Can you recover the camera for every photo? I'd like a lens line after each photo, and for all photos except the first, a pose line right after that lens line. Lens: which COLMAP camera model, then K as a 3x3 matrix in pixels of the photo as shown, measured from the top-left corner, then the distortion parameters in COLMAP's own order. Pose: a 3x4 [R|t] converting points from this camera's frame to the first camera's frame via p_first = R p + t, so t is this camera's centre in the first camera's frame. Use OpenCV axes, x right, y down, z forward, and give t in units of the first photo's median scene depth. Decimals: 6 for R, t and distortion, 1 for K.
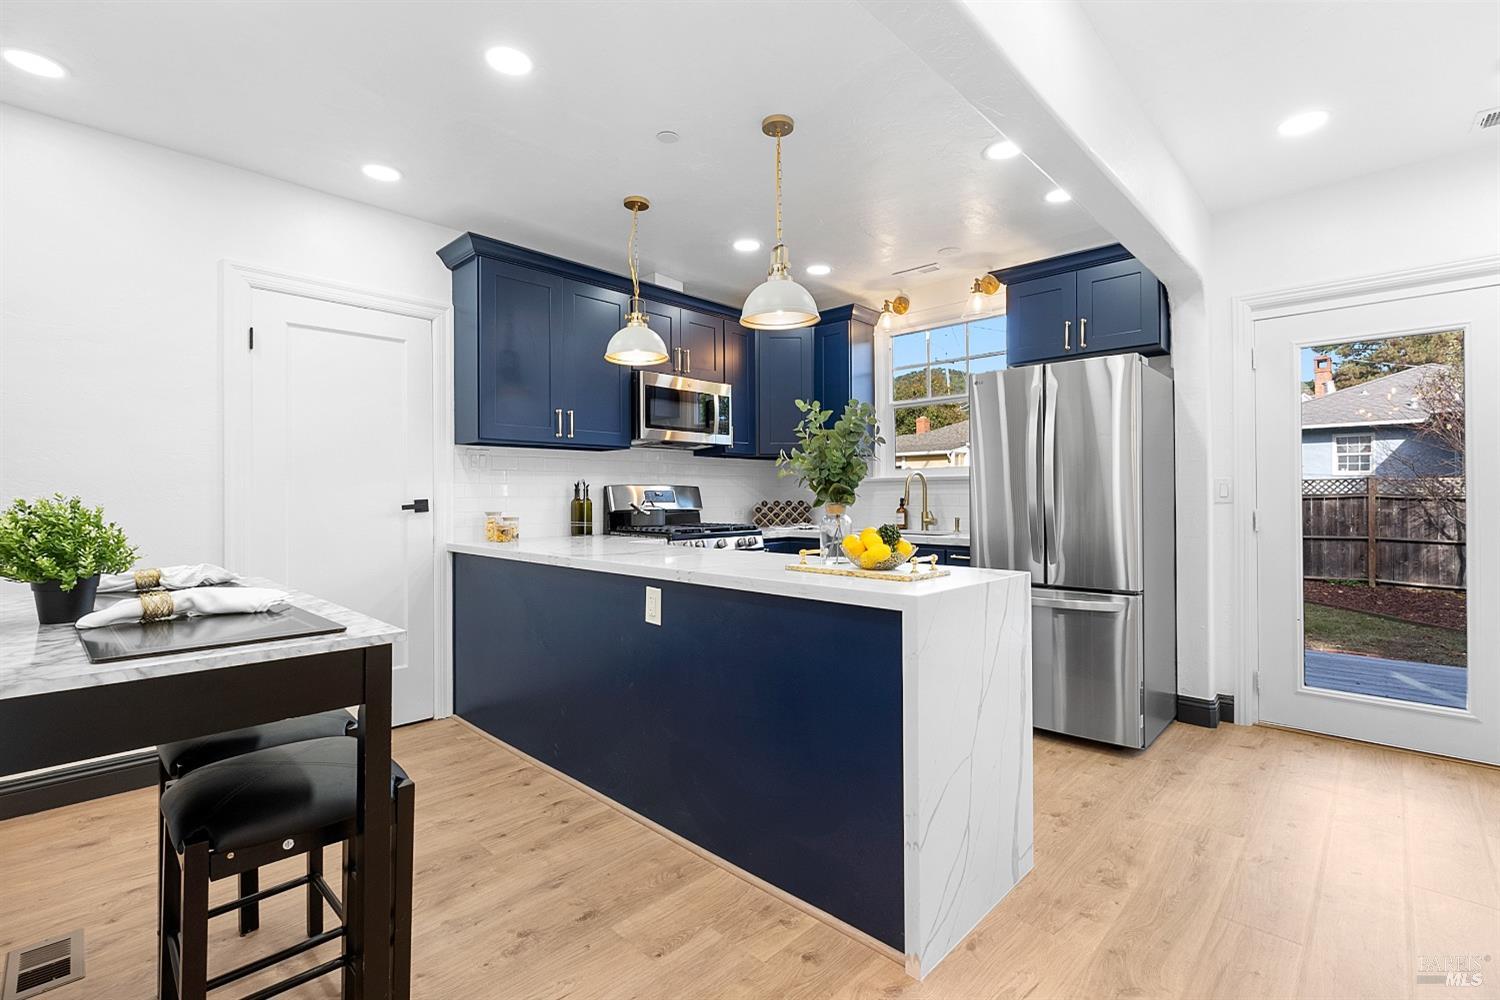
lens RADIAL K [[673.1, 0, 747.4], [0, 673.1, 492.5], [0, 0, 1]] dist [-0.000200, 0.000014]
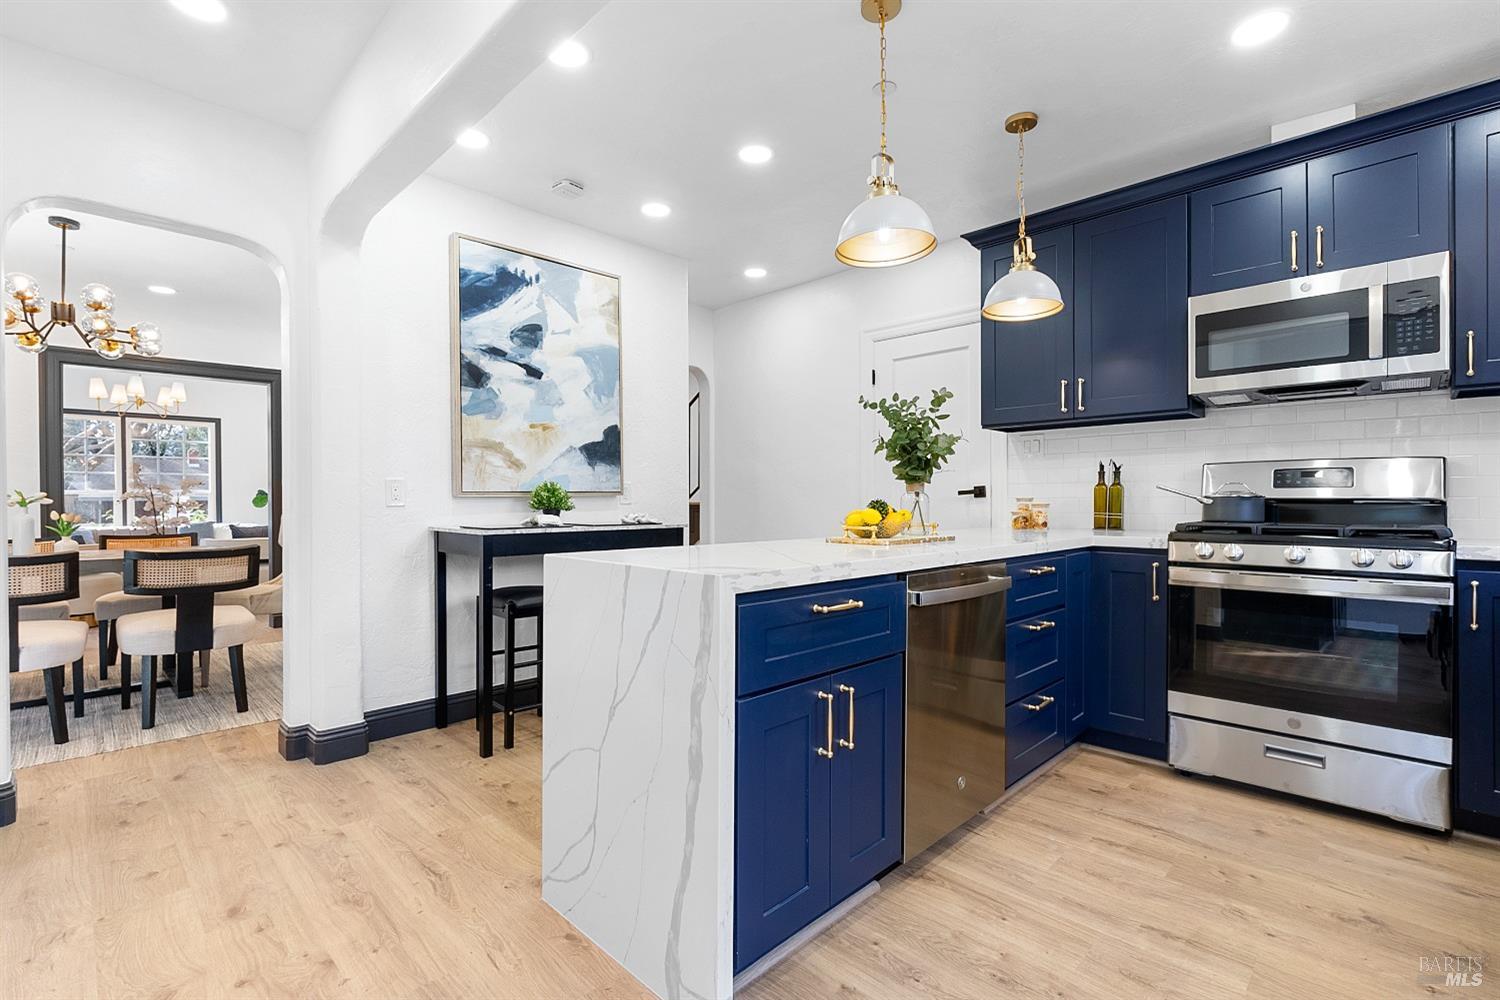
lens RADIAL K [[690.0, 0, 750.0], [0, 690.0, 500.0], [0, 0, 1]] dist [0.036429, 0.000037]
pose [[-0.012460, 0.007031, -0.999898, 0.605567], [0.005023, 0.999963, 0.006968, 0.021618], [0.999910, -0.004935, -0.012495, 0.581753]]
